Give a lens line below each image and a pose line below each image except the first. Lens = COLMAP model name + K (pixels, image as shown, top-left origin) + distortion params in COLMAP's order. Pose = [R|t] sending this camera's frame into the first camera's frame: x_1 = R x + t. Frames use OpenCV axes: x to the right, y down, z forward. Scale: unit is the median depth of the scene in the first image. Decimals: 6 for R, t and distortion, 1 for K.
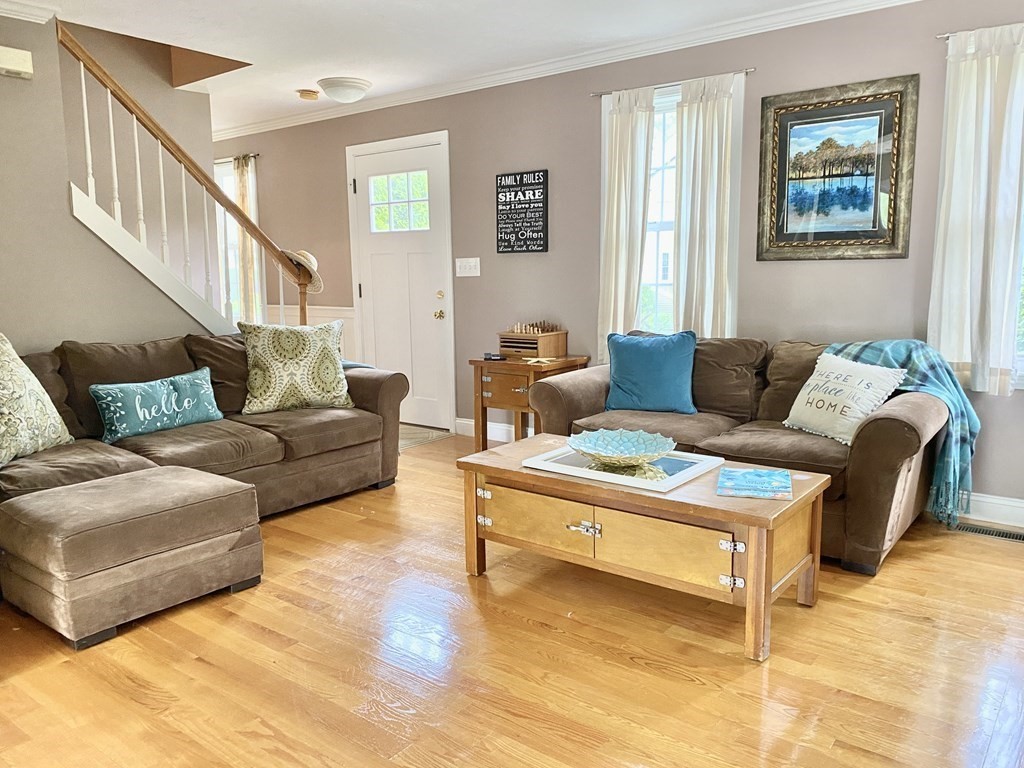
lens RADIAL K [[781.0, 0, 507.3], [0, 781.0, 388.5], [0, 0, 1]] dist [0.072774, -0.086445]
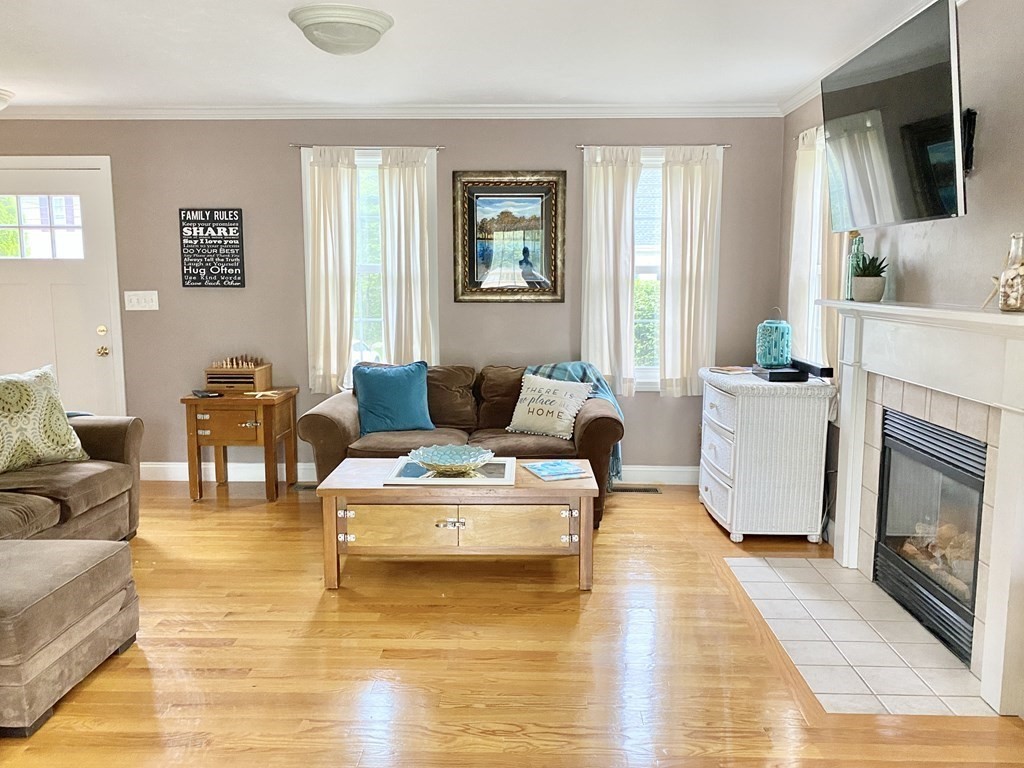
lens RADIAL K [[835.1, 0, 510.7], [0, 835.1, 394.3], [0, 0, 1]] dist [0.052179, -0.027335]
pose [[0.803058, -0.070627, 0.591701, -0.410924], [0.079107, 0.996798, 0.011617, -0.026446], [-0.590627, 0.037478, 0.806074, -0.105207]]
